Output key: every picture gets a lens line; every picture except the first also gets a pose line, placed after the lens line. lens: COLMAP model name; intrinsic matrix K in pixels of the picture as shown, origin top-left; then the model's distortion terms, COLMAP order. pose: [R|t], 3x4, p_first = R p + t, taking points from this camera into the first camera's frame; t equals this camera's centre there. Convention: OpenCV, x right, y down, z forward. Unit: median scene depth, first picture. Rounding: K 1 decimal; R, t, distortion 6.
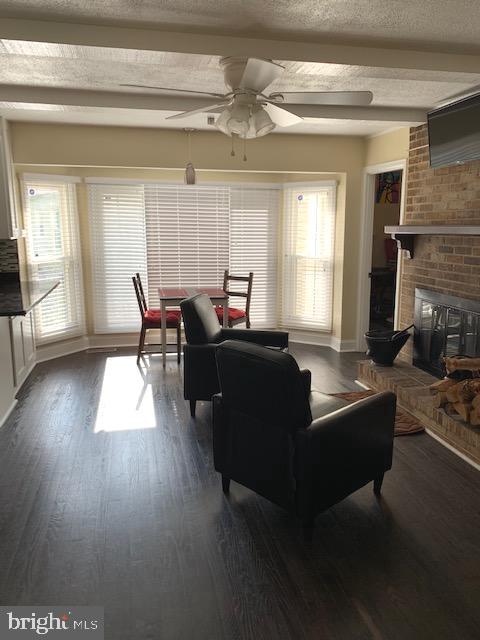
lens RADIAL K [[488.0, 0, 237.9], [0, 488.0, 315.8], [0, 0, 1]] dist [0.028072, -0.042469]
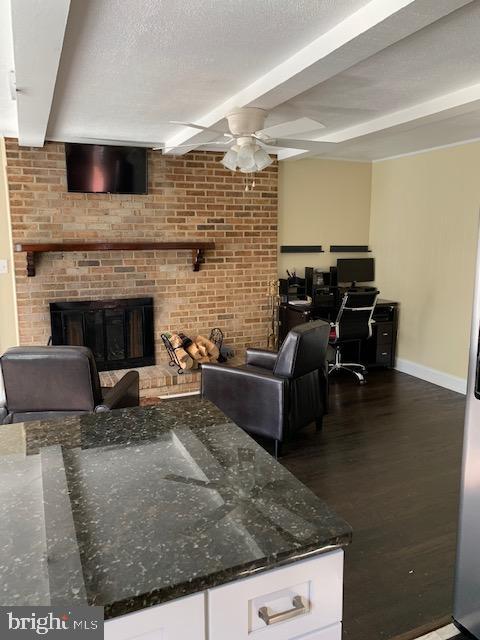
lens RADIAL K [[488.0, 0, 244.4], [0, 488.0, 322.3], [0, 0, 1]] dist [0.028072, -0.042469]
pose [[-0.198628, -0.161809, 0.966625, -0.809210], [0.182054, 0.963021, 0.198615, -0.162910], [-0.963018, 0.215428, -0.161825, 0.850733]]
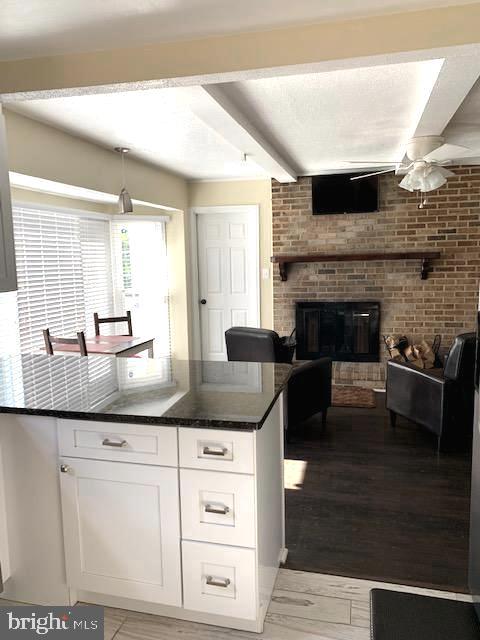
lens RADIAL K [[488.0, 0, 239.4], [0, 488.0, 323.9], [0, 0, 1]] dist [0.028072, -0.042469]
pose [[0.444380, -0.136469, 0.885383, -0.981663], [0.186090, 0.980832, 0.057781, -0.113849], [-0.876297, 0.139084, 0.461258, 0.574955]]
